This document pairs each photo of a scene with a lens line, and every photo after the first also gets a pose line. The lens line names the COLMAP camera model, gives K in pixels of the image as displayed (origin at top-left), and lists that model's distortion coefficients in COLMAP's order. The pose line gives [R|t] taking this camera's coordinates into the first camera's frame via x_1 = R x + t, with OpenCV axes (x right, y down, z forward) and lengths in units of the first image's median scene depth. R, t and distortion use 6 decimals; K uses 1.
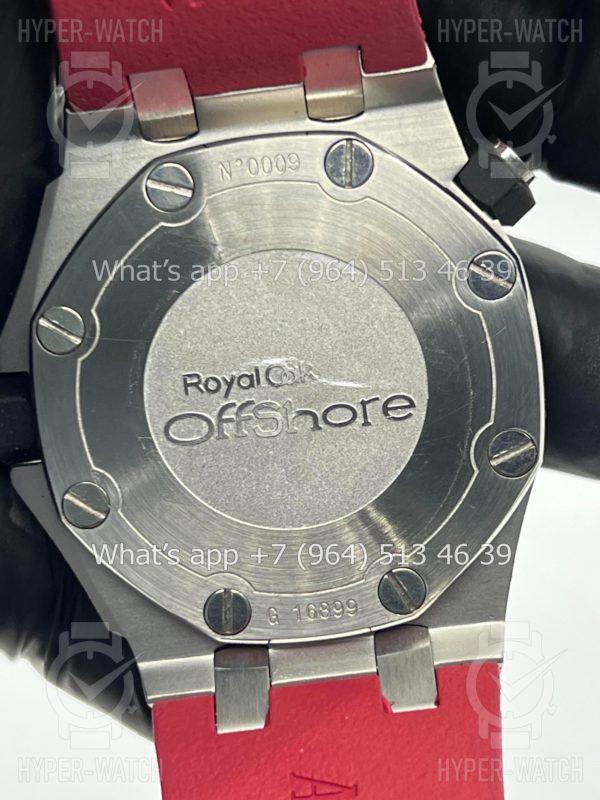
lens RADIAL K [[1904.3, 0, 300.0], [0, 1904.3, 400.0], [0, 0, 1]] dist [0.271826, -0.523125]
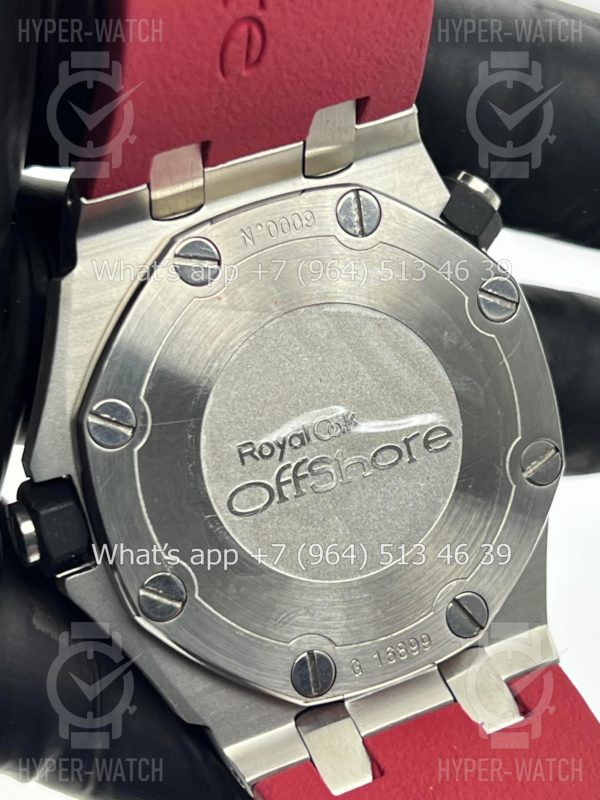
lens RADIAL K [[1904.3, 0, 300.0], [0, 1904.3, 400.0], [0, 0, 1]] dist [0.271826, -0.523125]
pose [[0.912672, -0.171476, 0.370980, -0.395168], [0.189615, 0.981777, -0.012682, -0.017833], [-0.362045, 0.081918, 0.928554, 0.065776]]
